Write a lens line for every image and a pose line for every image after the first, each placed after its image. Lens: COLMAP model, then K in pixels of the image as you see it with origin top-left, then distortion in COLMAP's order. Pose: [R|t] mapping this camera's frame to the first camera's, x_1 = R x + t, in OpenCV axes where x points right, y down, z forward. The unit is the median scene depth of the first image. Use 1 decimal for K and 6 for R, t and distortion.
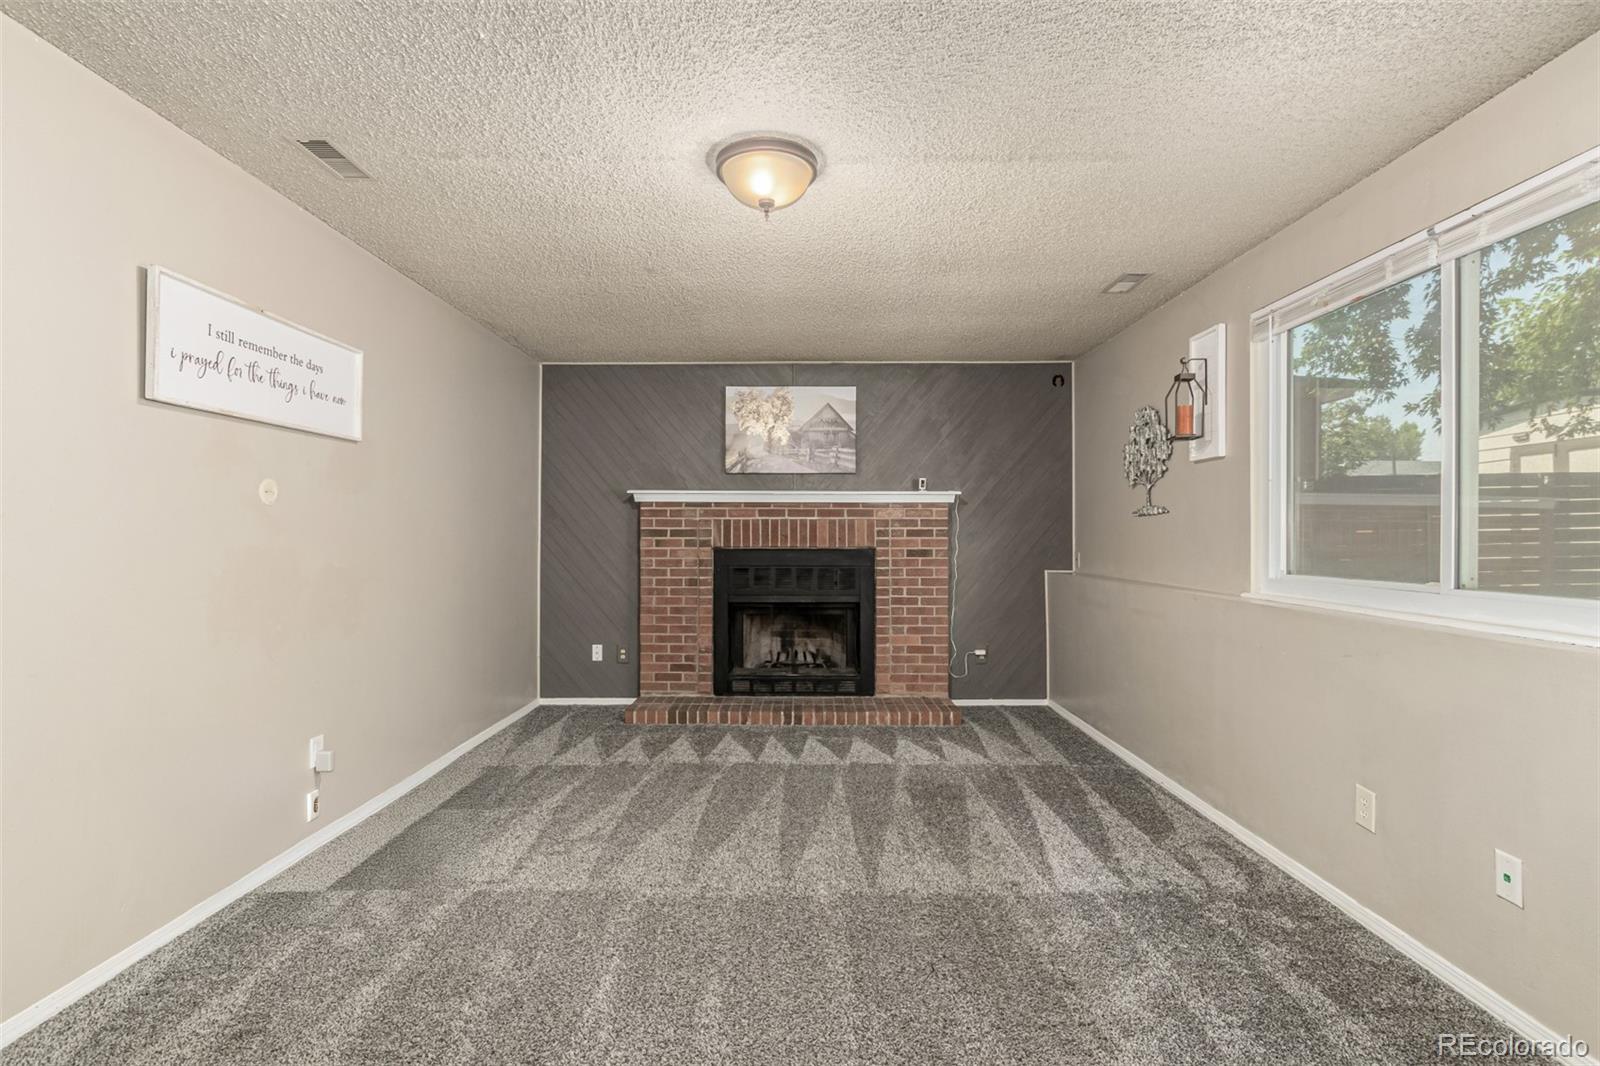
lens RADIAL K [[753.0, 0, 799.6], [0, 753.0, 529.7], [0, 0, 1]] dist [0.016853, -0.000286]
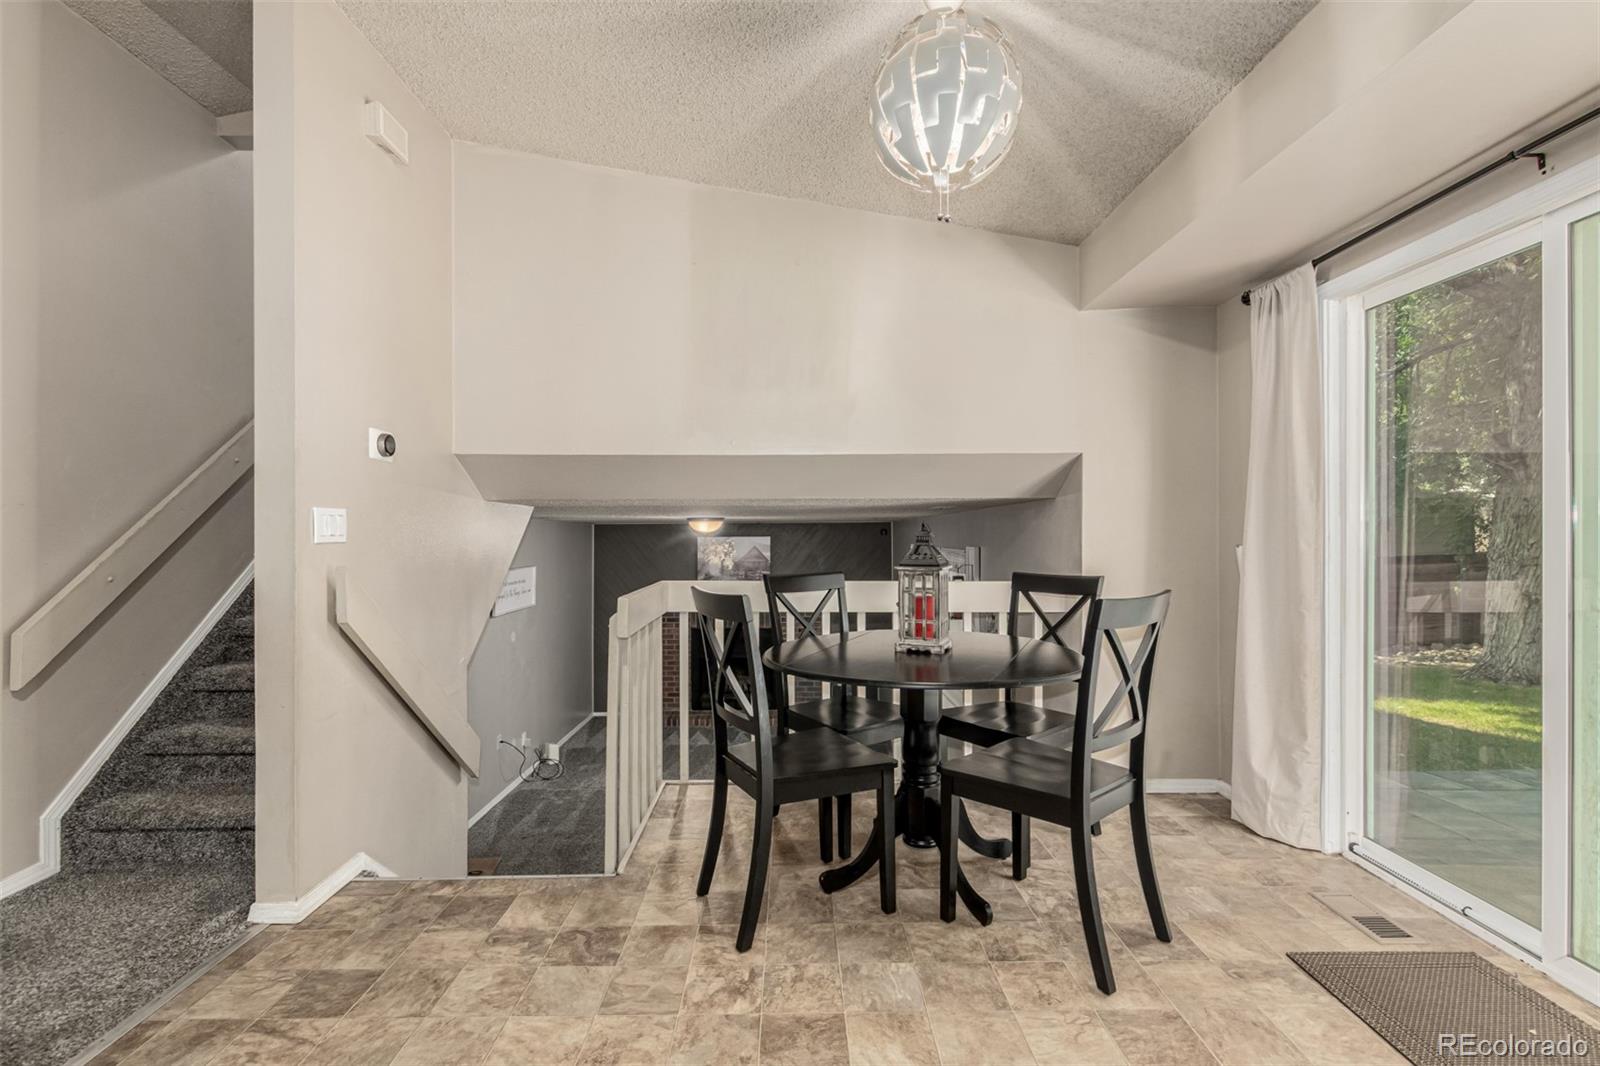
lens RADIAL K [[753.0, 0, 801.4], [0, 753.0, 538.4], [0, 0, 1]] dist [0.016853, -0.000286]
pose [[0.999752, -0.002514, 0.022144, 0.108438], [0.002293, 0.999947, 0.010029, -0.203729], [-0.022168, -0.009976, 0.999704, -0.786779]]
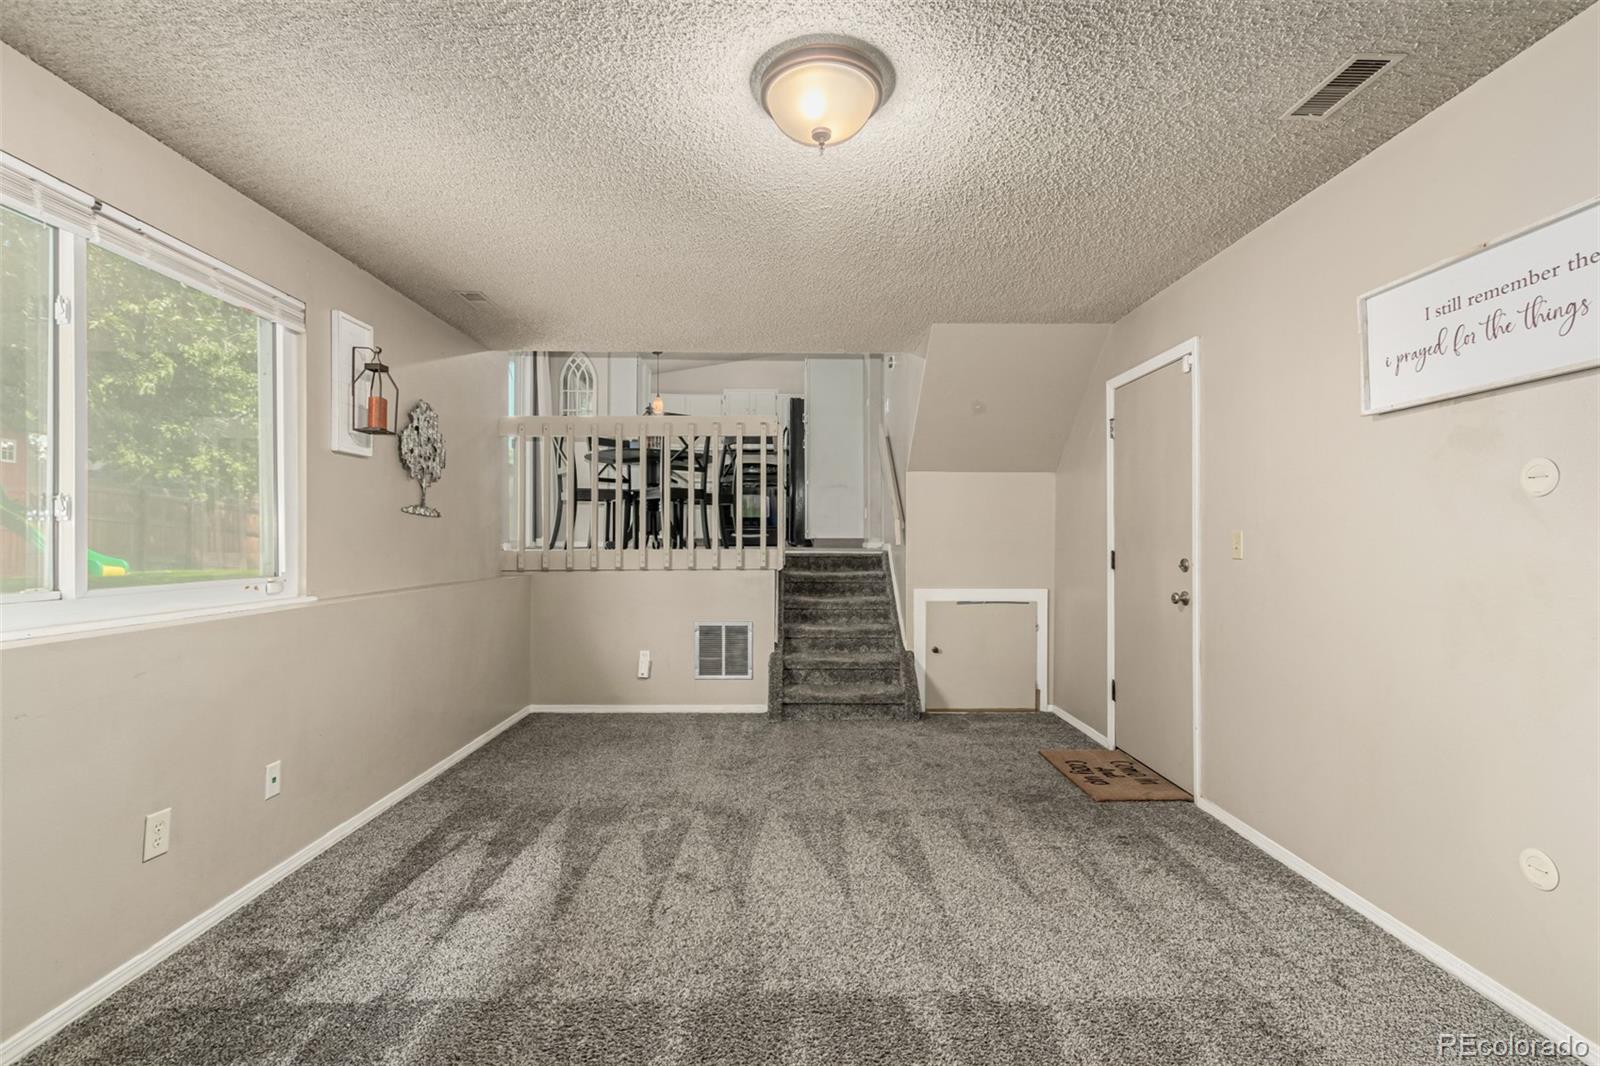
lens RADIAL K [[753.0, 0, 800.5], [0, 753.0, 536.5], [0, 0, 1]] dist [0.016853, -0.000286]
pose [[-0.999736, -0.003866, -0.022631, -0.003699], [-0.003634, 0.999940, -0.010323, 0.016395], [0.022670, -0.010238, -0.999691, 1.862843]]
